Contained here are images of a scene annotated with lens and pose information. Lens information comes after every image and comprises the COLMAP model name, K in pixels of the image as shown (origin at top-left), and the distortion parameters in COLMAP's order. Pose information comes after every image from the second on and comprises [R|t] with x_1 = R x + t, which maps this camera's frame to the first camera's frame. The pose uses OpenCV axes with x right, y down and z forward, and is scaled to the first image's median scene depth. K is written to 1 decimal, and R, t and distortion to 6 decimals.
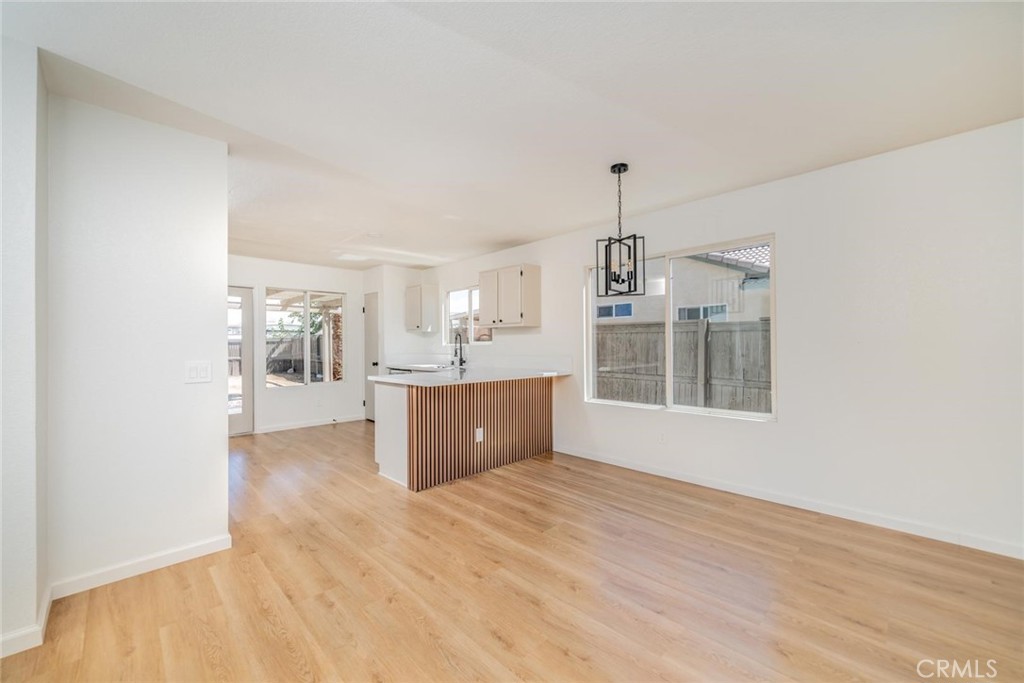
lens RADIAL K [[393.0, 0, 512.0], [0, 393.0, 341.5], [0, 0, 1]] dist [0.000699, 0.000028]
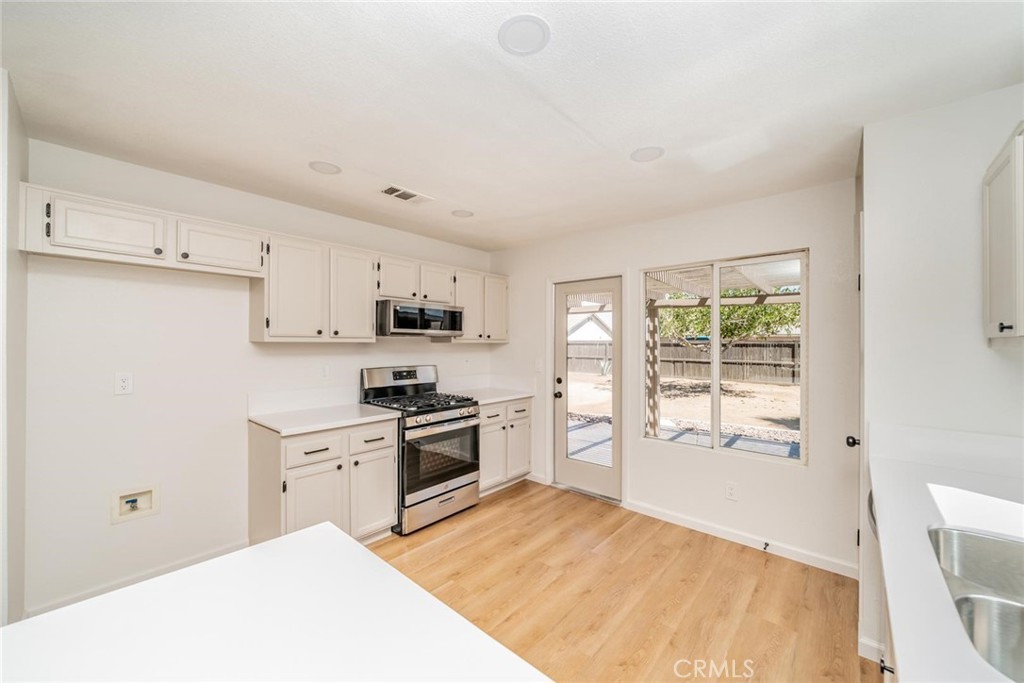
lens RADIAL K [[392.4, 0, 512.0], [0, 392.4, 341.5], [0, 0, 1]] dist [0.000095, -0.000007]
pose [[0.072061, 0.004447, -0.997390, -0.031420], [0.002714, 0.999985, 0.004654, -0.025059], [0.997397, -0.003042, 0.072048, 0.585397]]
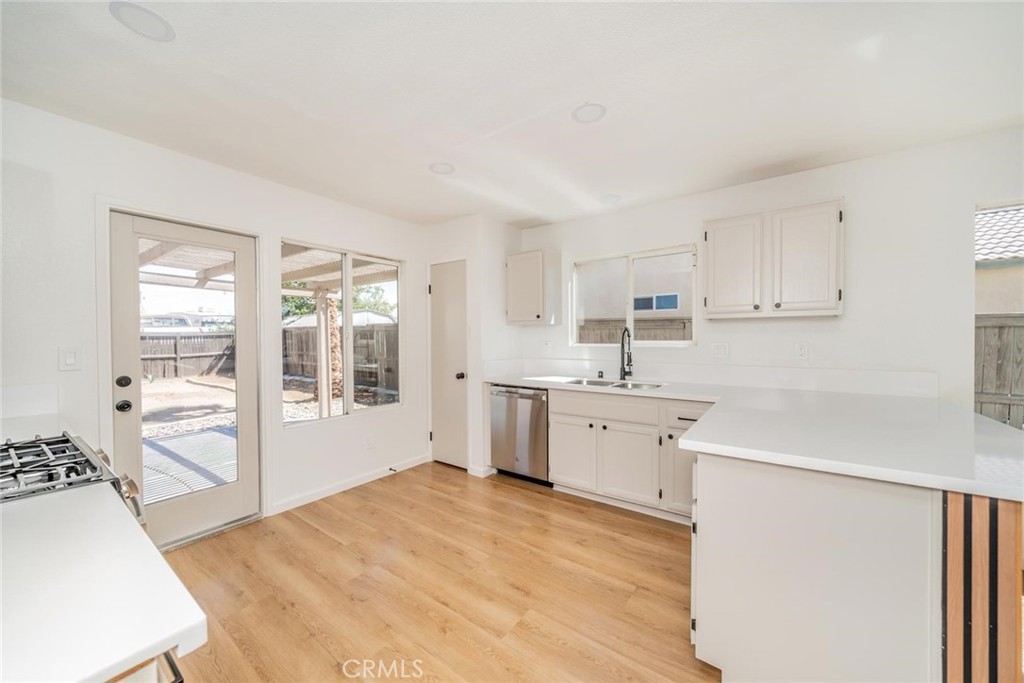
lens RADIAL K [[366.9, 0, 512.0], [0, 366.9, 341.5], [0, 0, 1]] dist [0.000514, 0.000014]
pose [[0.987427, 0.000337, 0.158076, -0.305058], [-0.003262, 0.999828, 0.018240, -0.006673], [-0.158043, -0.018527, 0.987258, 0.353631]]
